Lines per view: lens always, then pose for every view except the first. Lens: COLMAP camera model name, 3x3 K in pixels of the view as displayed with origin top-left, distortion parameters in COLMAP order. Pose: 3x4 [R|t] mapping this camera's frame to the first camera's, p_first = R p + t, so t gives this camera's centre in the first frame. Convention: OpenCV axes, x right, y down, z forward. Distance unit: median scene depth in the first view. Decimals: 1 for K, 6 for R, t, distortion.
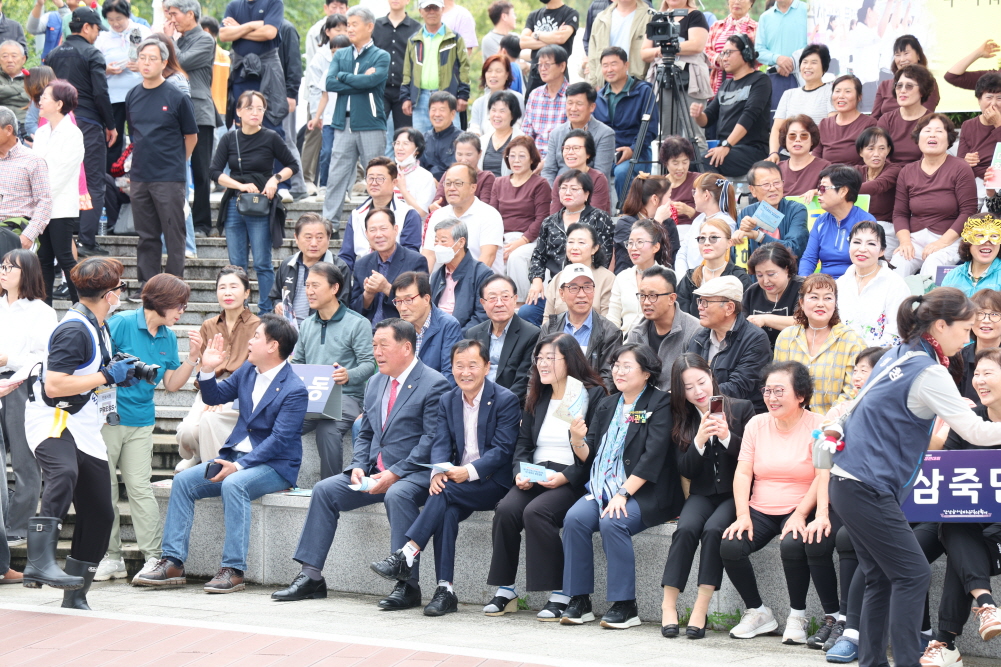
lens RADIAL K [[2996.5, 0, 500.5], [0, 2996.5, 333.5], [0, 0, 1]] dist [0.732282, -0.156678]
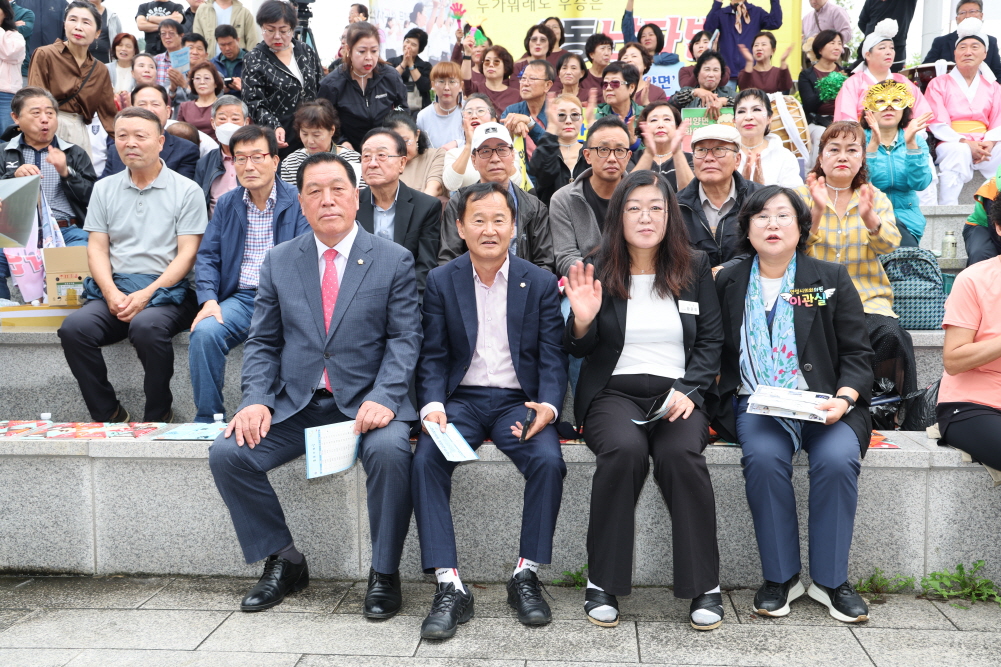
lens RADIAL K [[1001.5, 0, 500.5], [0, 1001.5, 333.5], [0, 0, 1]] dist [0.057341, 0.015343]
pose [[0.862974, -0.044763, 0.503261, -0.110996], [0.021641, 0.998428, 0.051698, 0.021058], [-0.504784, -0.033723, 0.862587, 0.767475]]
